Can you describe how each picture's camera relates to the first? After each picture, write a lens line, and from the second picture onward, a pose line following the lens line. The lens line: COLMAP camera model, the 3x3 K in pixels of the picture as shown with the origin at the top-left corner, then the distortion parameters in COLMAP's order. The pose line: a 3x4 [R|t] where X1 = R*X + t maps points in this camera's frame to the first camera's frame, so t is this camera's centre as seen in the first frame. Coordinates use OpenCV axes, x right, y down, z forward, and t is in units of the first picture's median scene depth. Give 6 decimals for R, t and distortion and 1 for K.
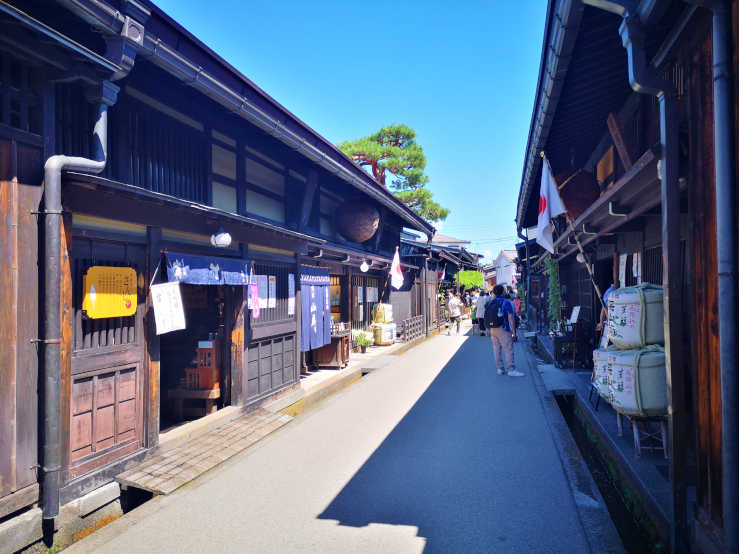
lens RADIAL K [[598.2, 0, 369.5], [0, 598.2, 277.0], [0, 0, 1]] dist [-0.002314, -0.001394]
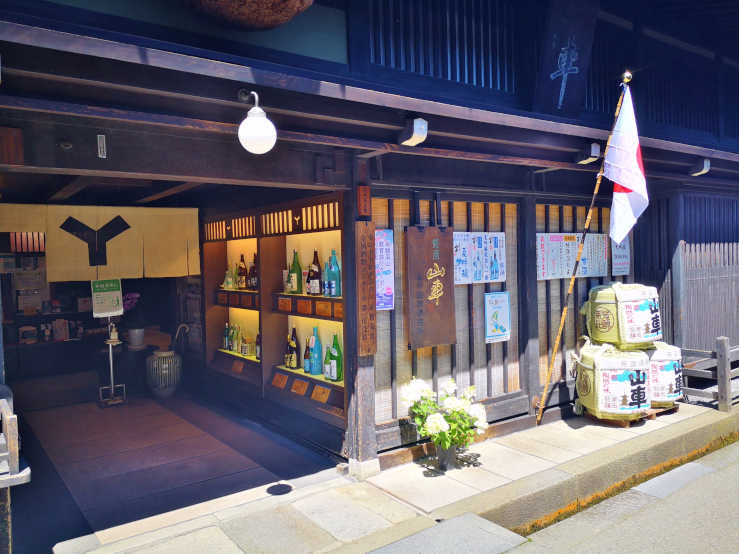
lens RADIAL K [[598.2, 0, 369.5], [0, 598.2, 277.0], [0, 0, 1]] dist [-0.002314, -0.001394]
pose [[0.756765, 0.059270, -0.650995, 0.128392], [0.011809, 0.994479, 0.104271, 0.007749], [0.653581, -0.086597, 0.751887, 0.702780]]
